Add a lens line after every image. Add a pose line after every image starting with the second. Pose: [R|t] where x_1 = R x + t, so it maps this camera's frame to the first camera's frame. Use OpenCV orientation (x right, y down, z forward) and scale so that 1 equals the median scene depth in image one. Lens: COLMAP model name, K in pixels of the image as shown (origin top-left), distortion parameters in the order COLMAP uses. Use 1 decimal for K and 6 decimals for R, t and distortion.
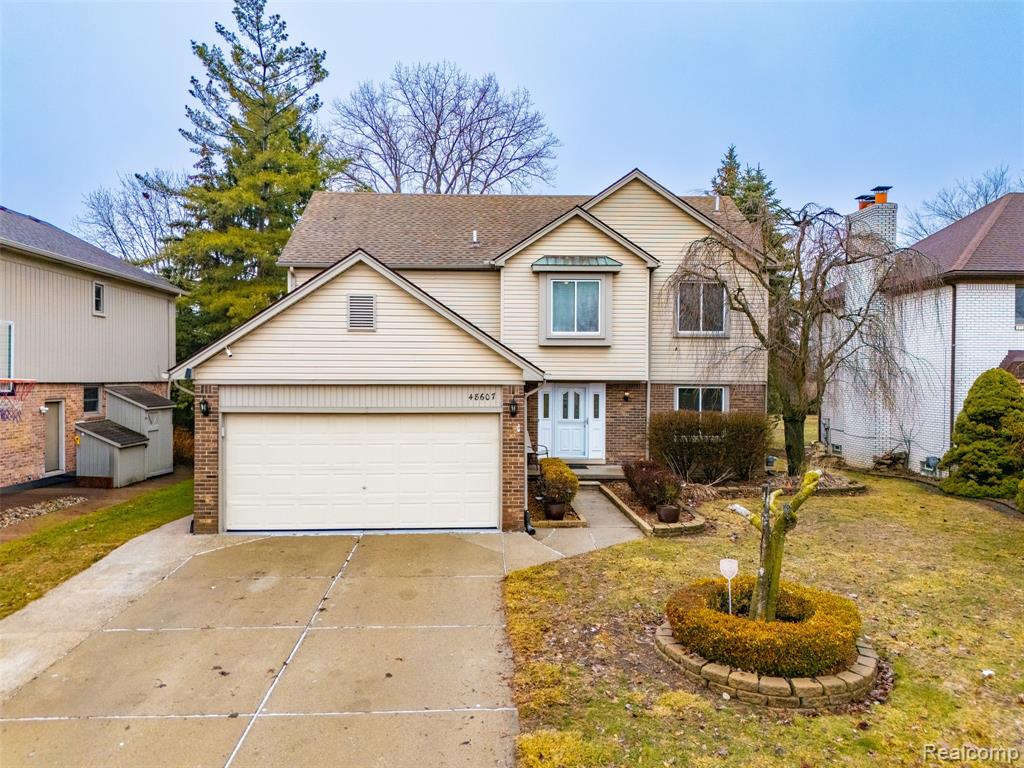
lens RADIAL K [[750.6, 0, 514.4], [0, 750.6, 381.3], [0, 0, 1]] dist [0.076254, -0.069842]
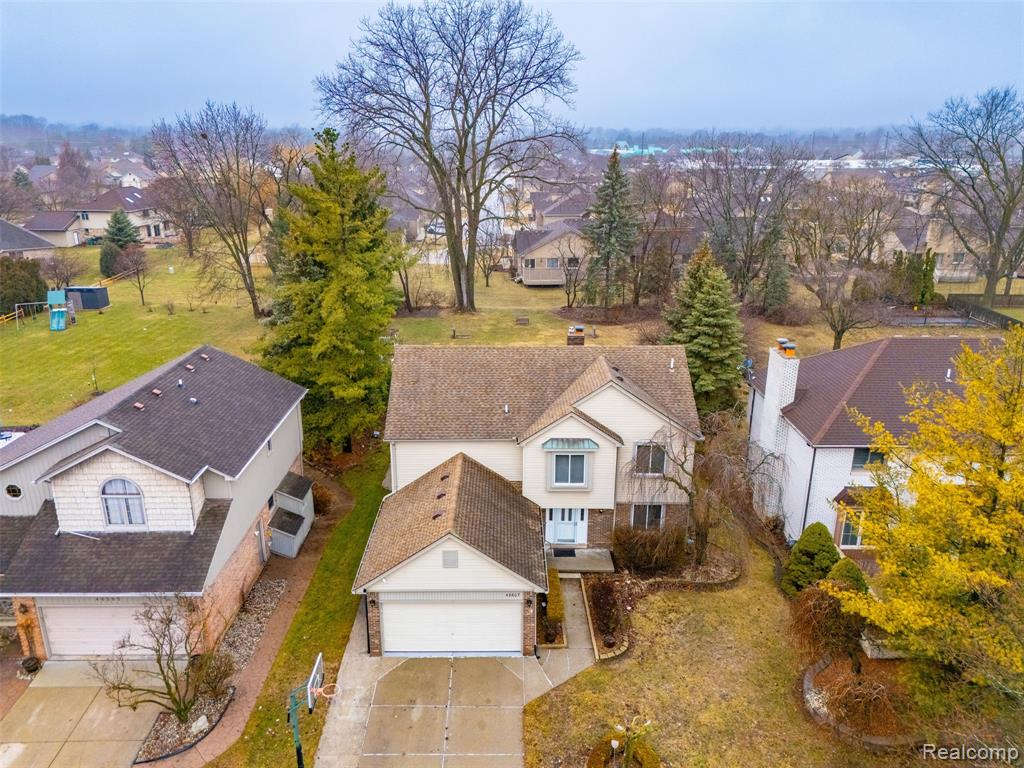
lens RADIAL K [[750.6, 0, 514.4], [0, 750.6, 381.3], [0, 0, 1]] dist [0.076254, -0.069842]
pose [[0.999566, 0.009798, -0.027794, 0.008686], [-0.000816, 0.951955, 0.306238, -1.006624], [0.029459, -0.306082, 0.951549, -0.618306]]
